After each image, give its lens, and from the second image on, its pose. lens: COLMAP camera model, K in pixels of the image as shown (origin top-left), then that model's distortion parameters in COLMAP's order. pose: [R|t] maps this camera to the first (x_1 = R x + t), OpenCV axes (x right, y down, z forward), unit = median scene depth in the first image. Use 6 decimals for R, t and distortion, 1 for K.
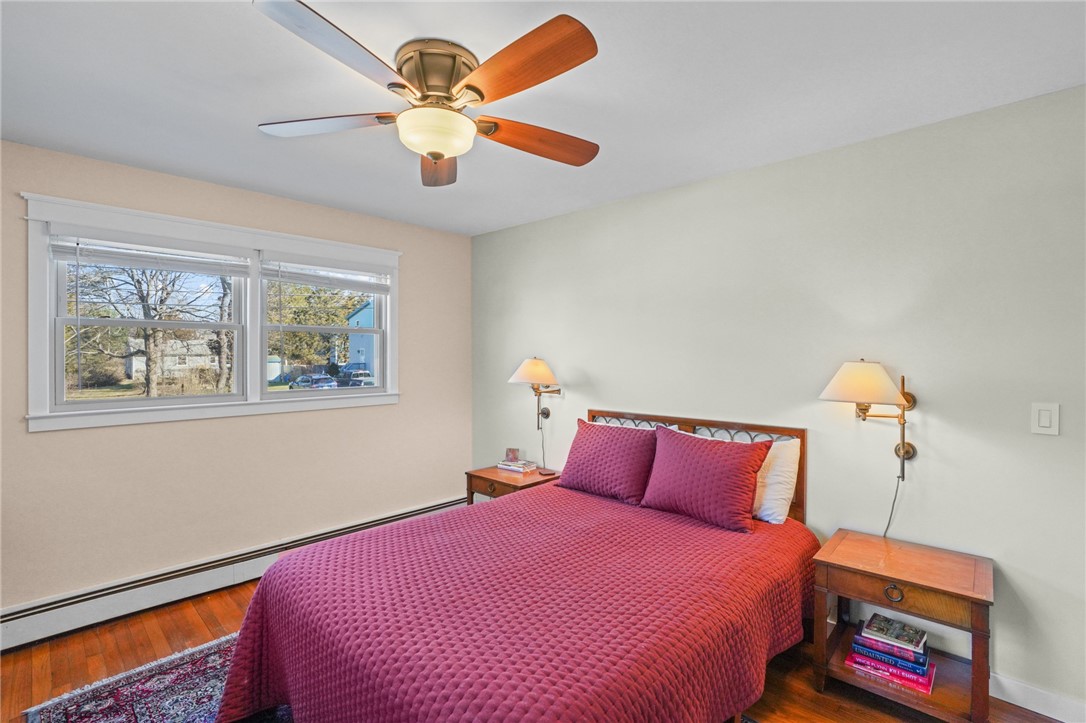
lens RADIAL K [[502.4, 0, 537.9], [0, 502.4, 365.5], [0, 0, 1]] dist [-0.072469, 0.030157]
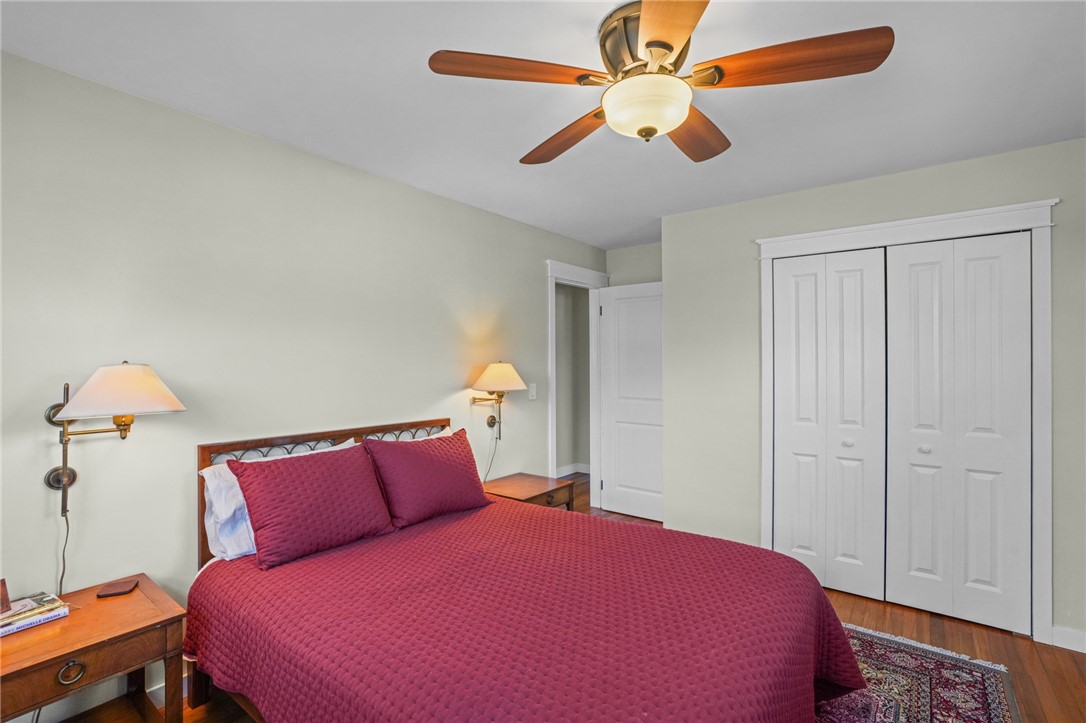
lens RADIAL K [[502.4, 0, 537.9], [0, 502.4, 365.5], [0, 0, 1]] dist [-0.072469, 0.030157]
pose [[-0.102488, -0.013932, 0.994637, -0.660591], [0.017758, 0.999717, 0.015833, -0.020122], [-0.994576, 0.019286, -0.102212, 0.789700]]
